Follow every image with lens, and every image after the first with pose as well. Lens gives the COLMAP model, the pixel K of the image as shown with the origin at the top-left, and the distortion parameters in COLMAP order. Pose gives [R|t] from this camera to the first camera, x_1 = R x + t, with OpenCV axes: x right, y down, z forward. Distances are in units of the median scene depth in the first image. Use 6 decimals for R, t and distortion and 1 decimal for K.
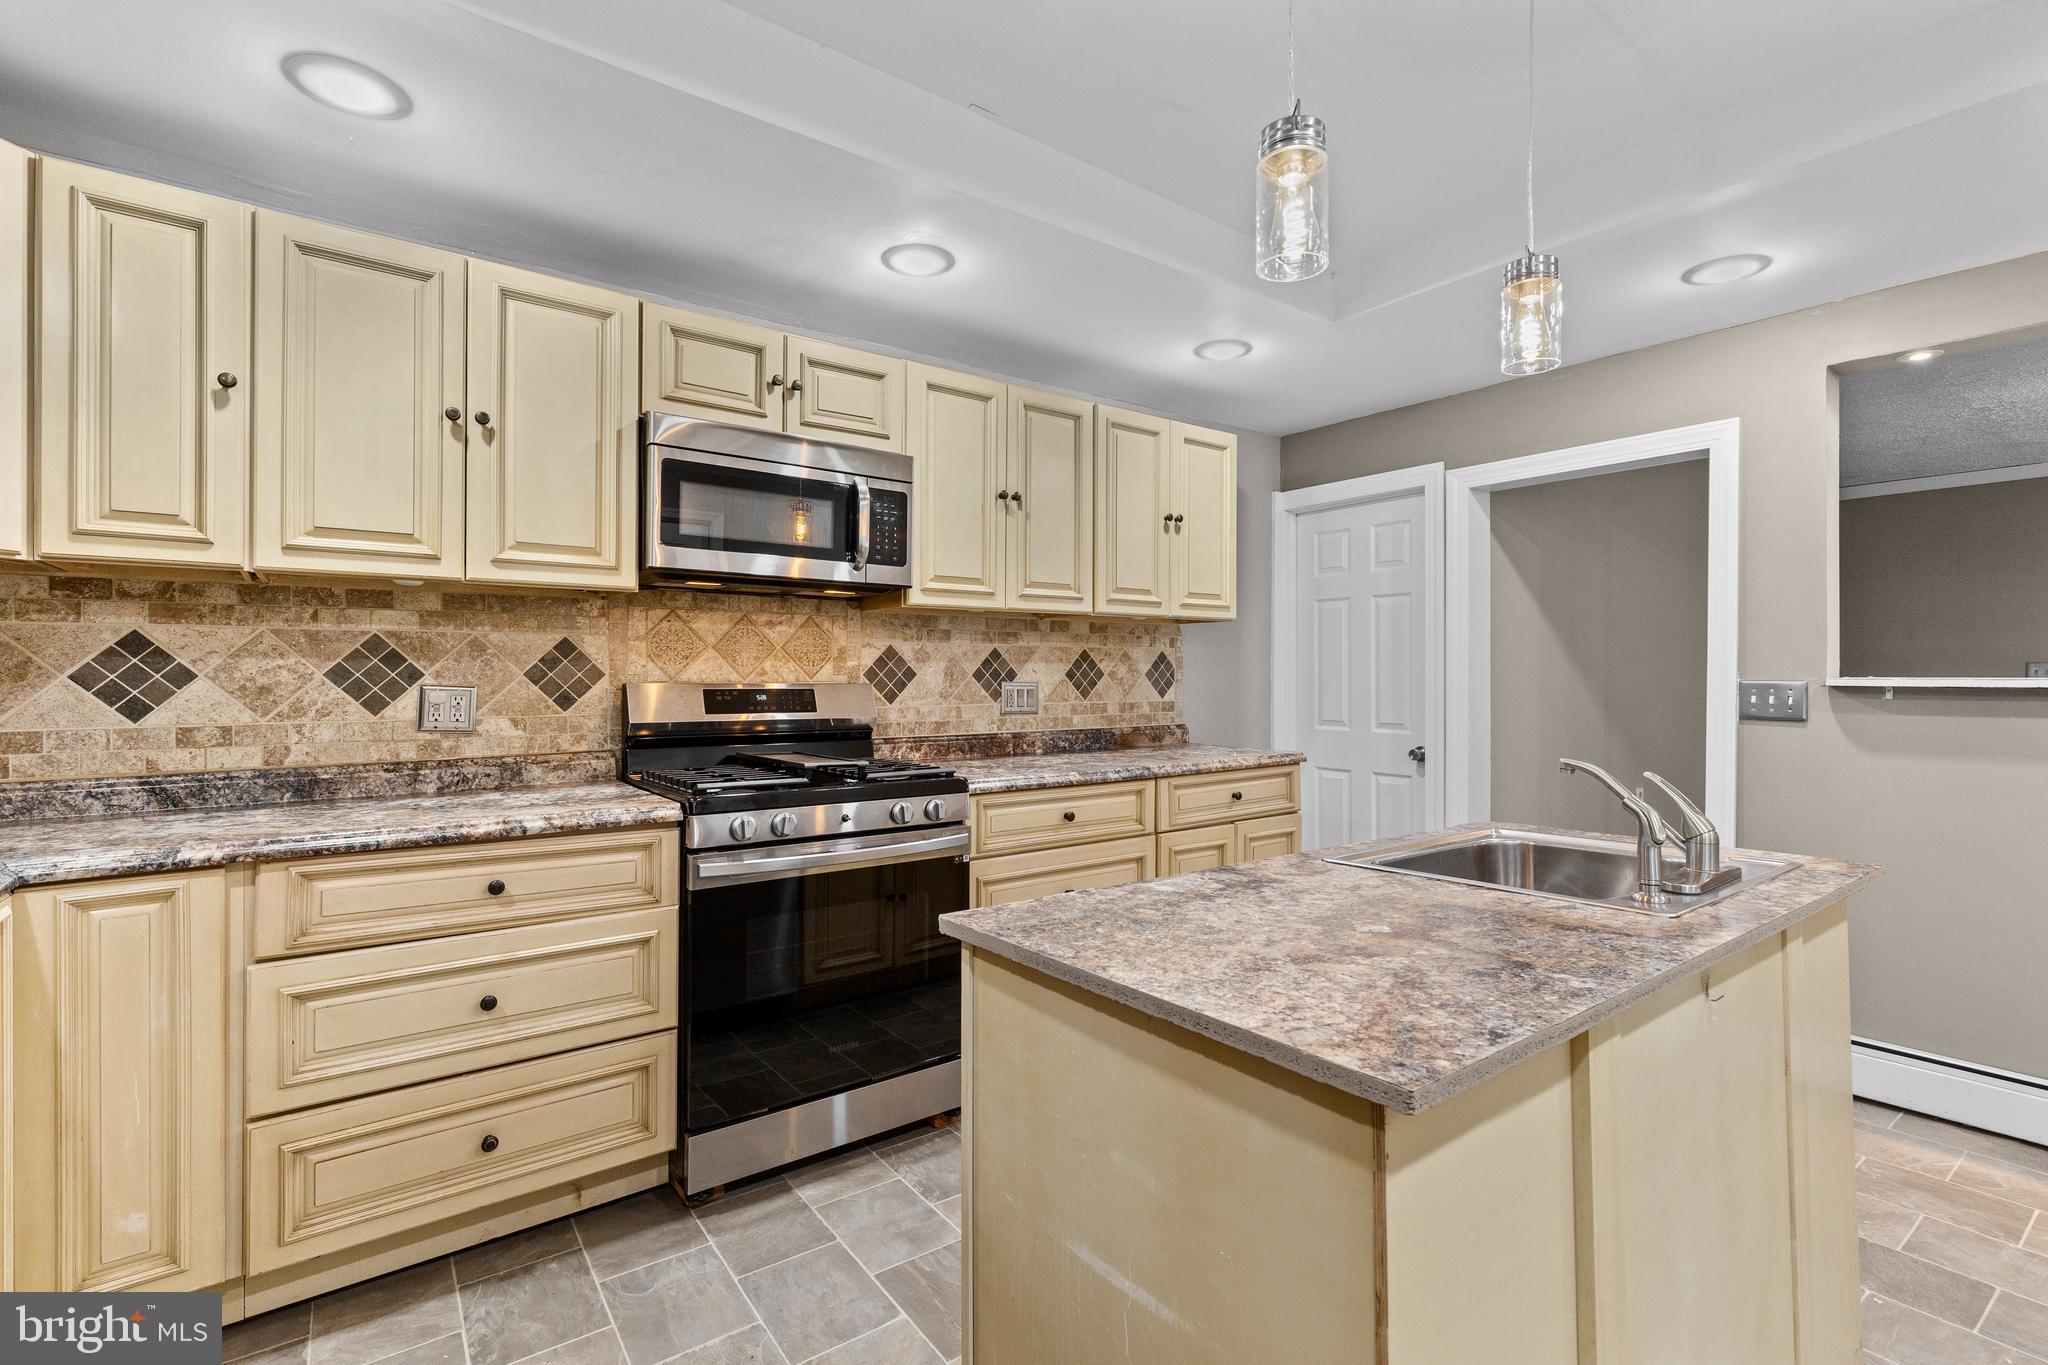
lens RADIAL K [[930.6, 0, 1031.7], [0, 930.6, 667.8], [0, 0, 1]] dist [0.010365, 0.001362]
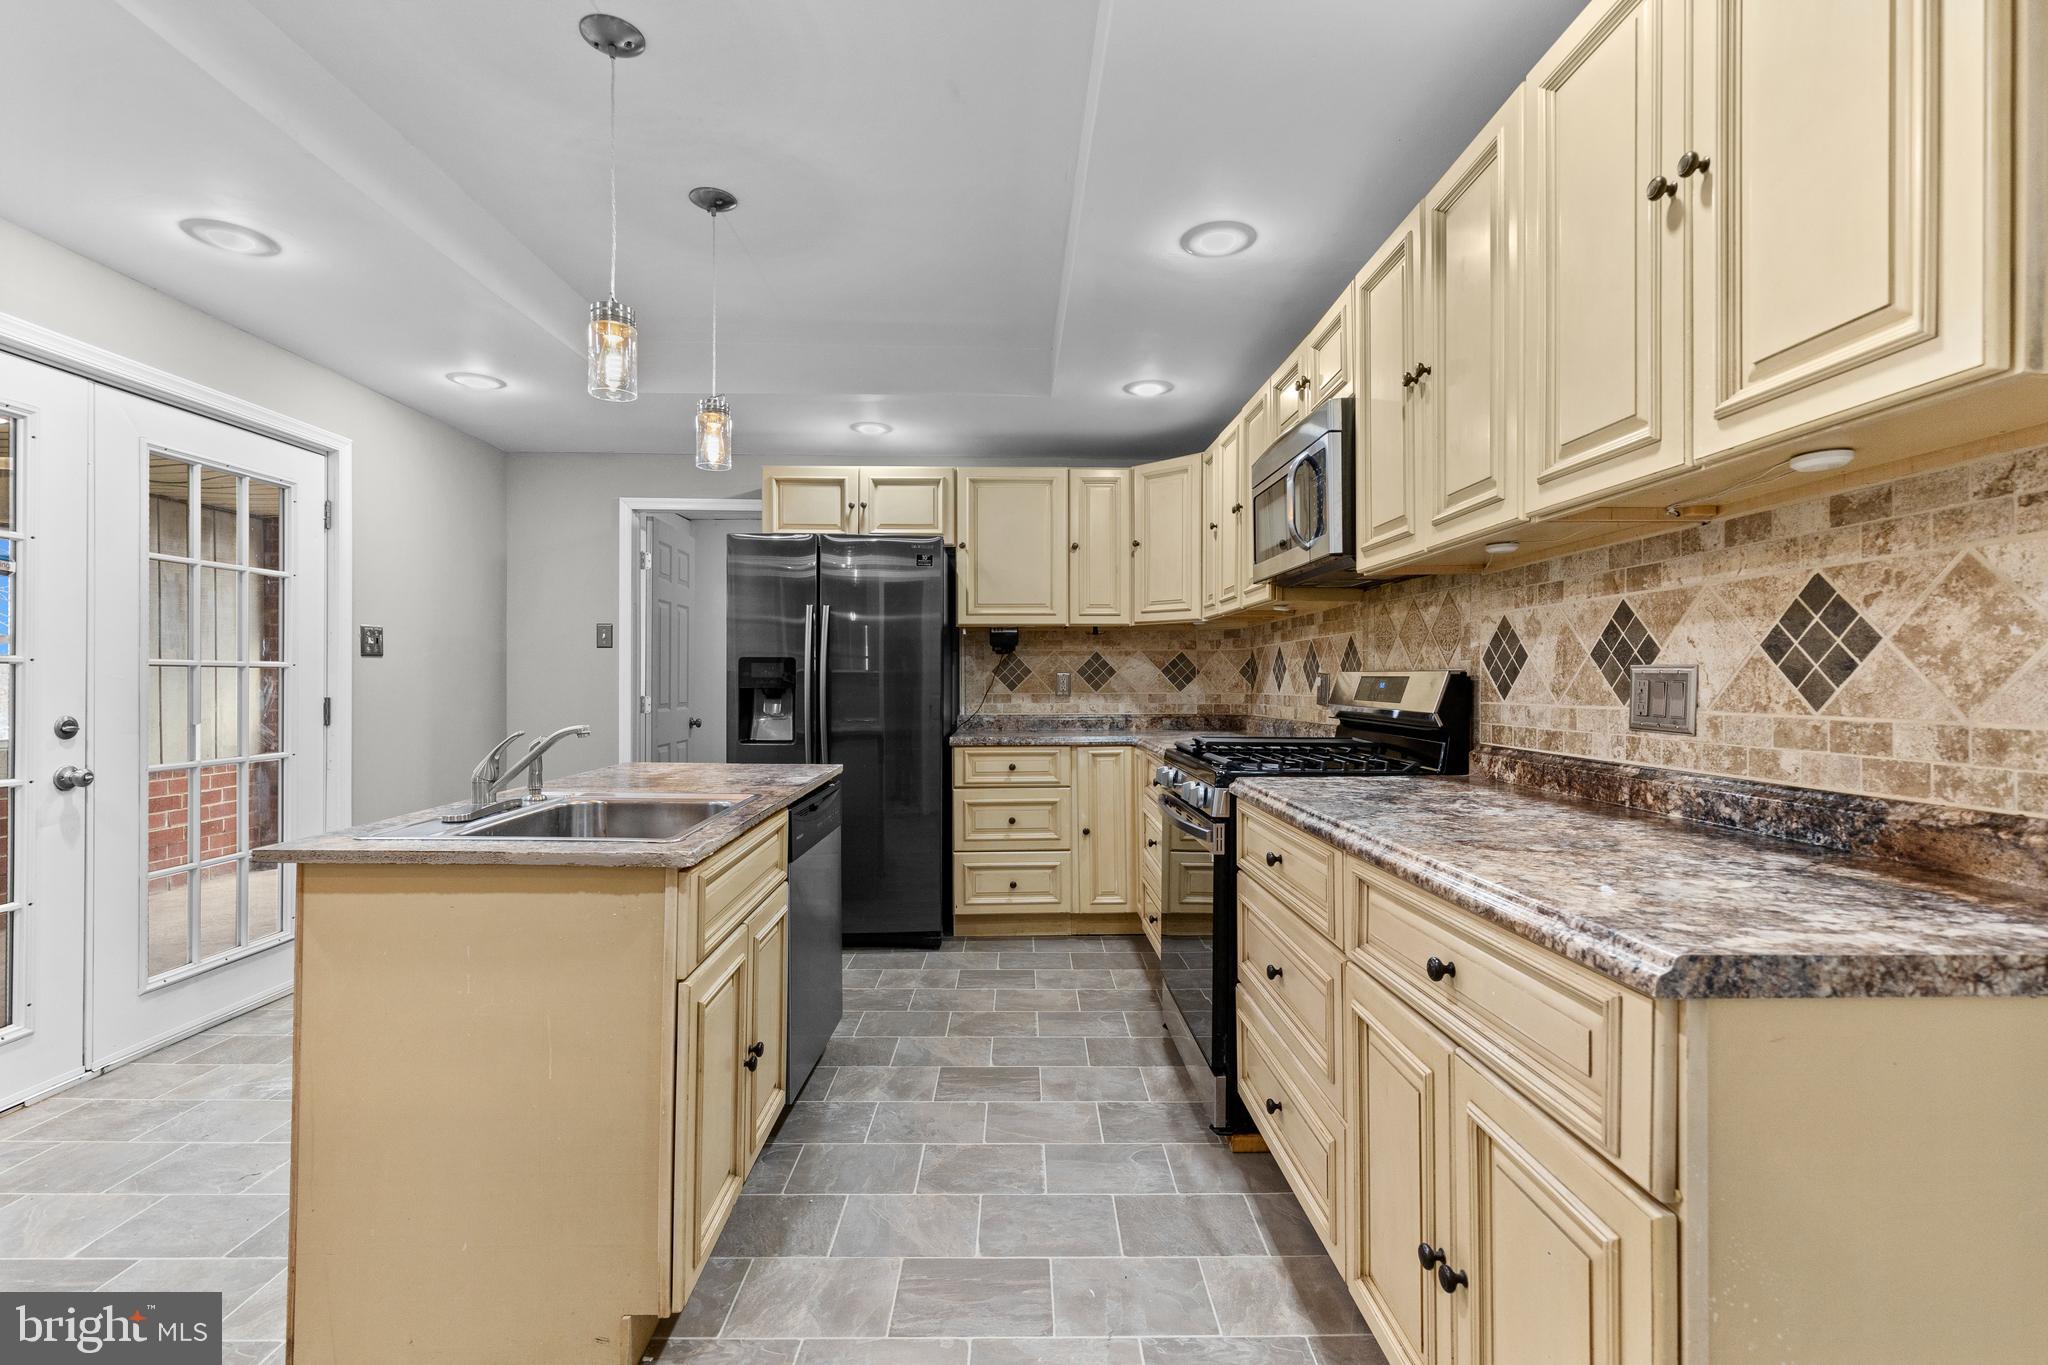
lens RADIAL K [[930.6, 0, 1034.7], [0, 930.6, 680.9], [0, 0, 1]] dist [0.010365, 0.001362]
pose [[-0.575518, -0.001085, -0.817788, 0.653336], [0.004905, 0.999977, -0.004778, 0.027521], [0.817774, -0.006762, -0.575499, 1.156303]]
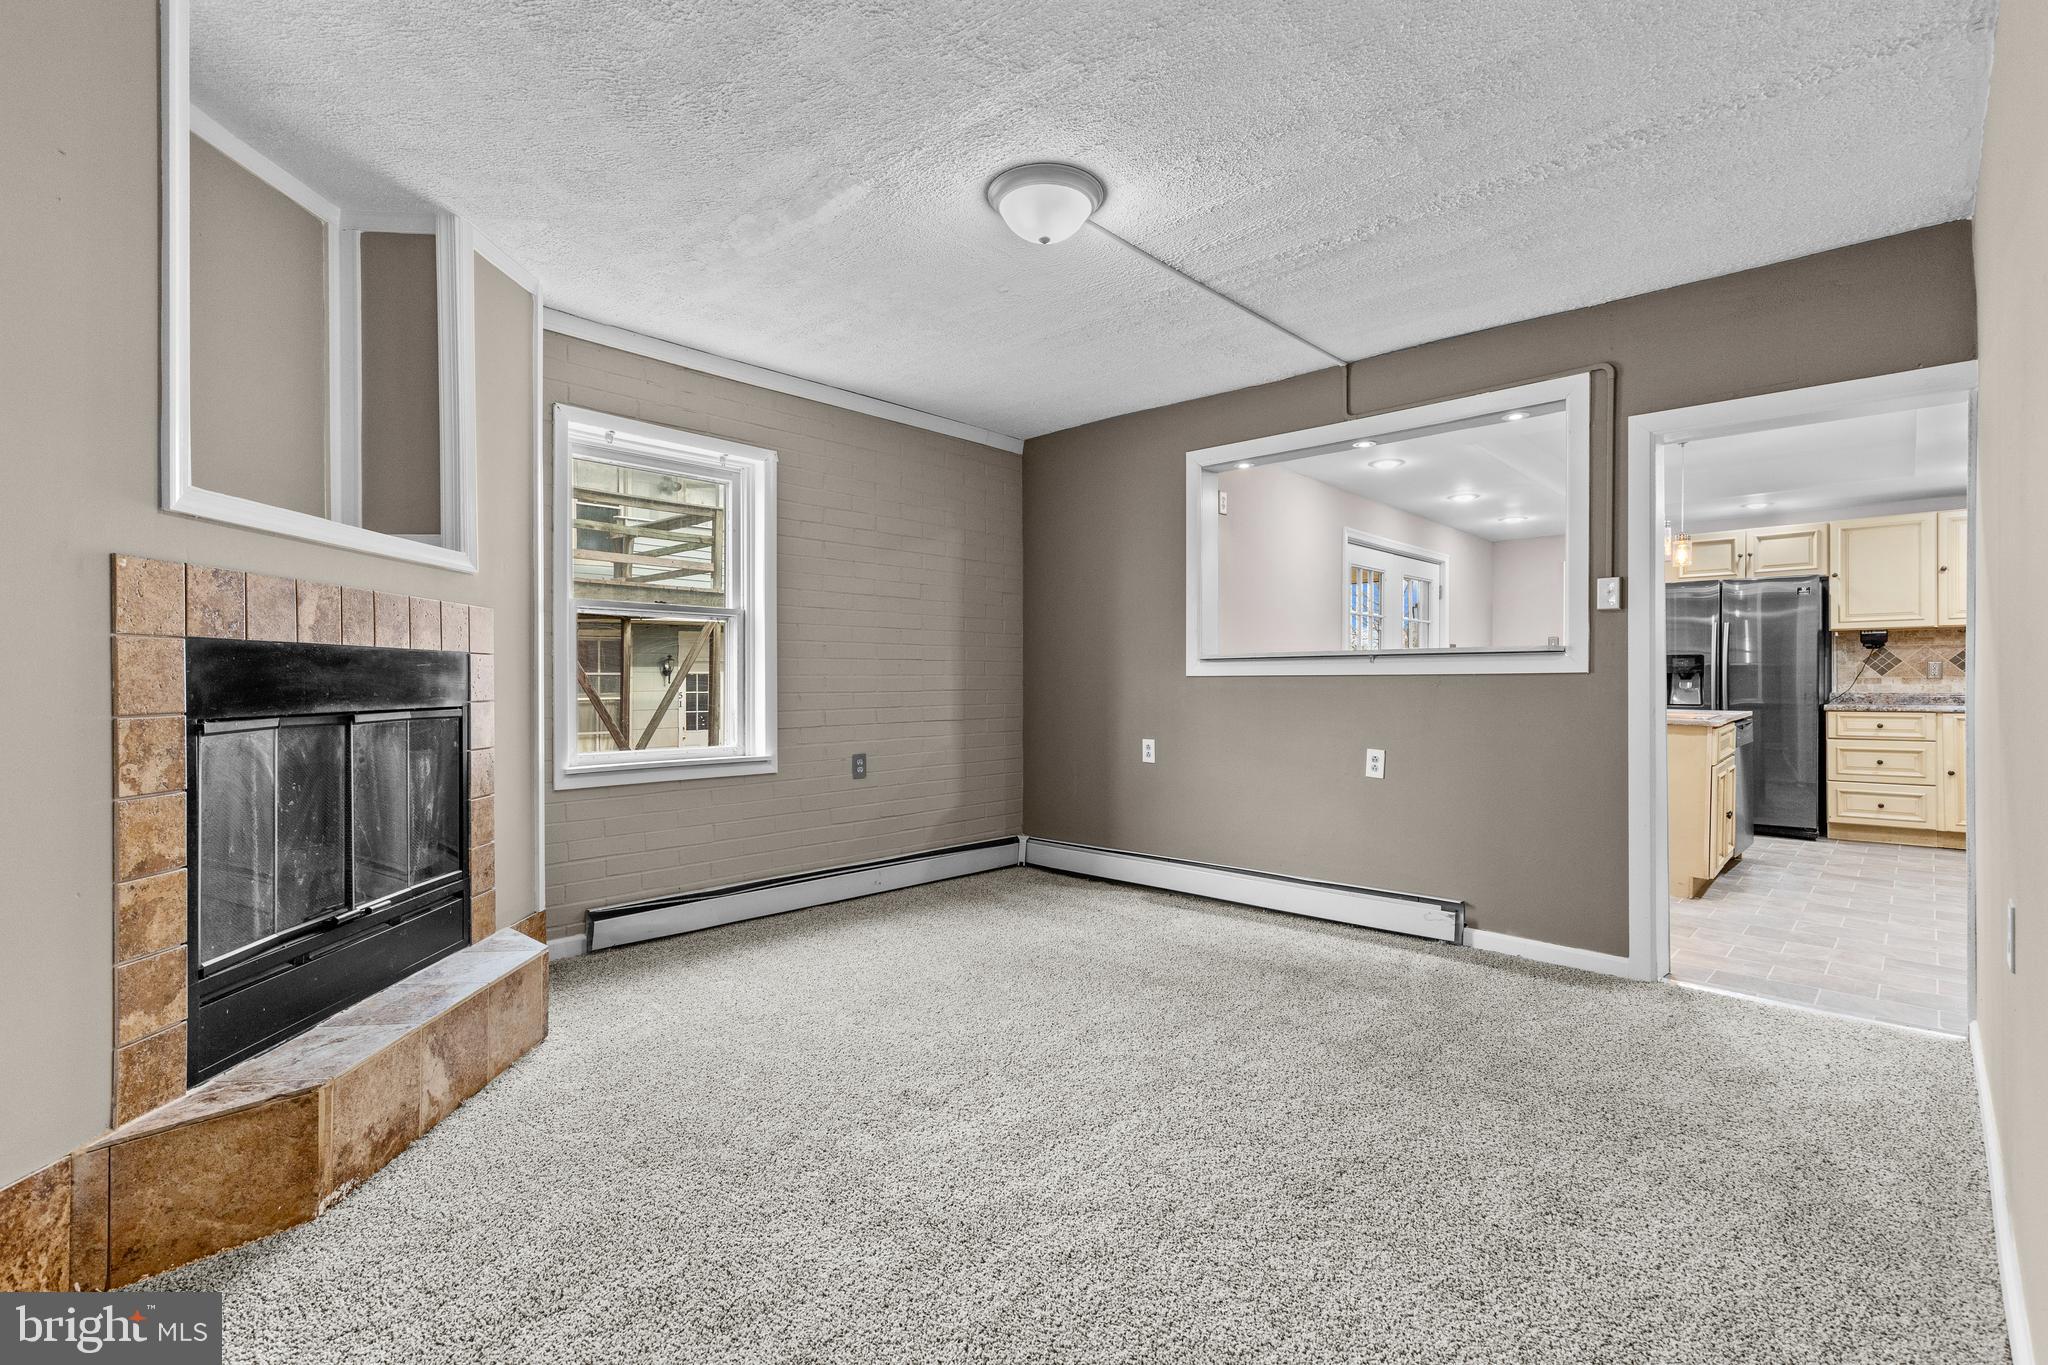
lens RADIAL K [[930.6, 0, 1040.9], [0, 930.6, 683.9], [0, 0, 1]] dist [0.010365, 0.001362]
pose [[-0.983556, 0.000631, -0.180600, 1.704105], [0.001413, 0.999990, -0.004205, 0.063201], [0.180595, -0.004391, -0.983548, 2.010671]]
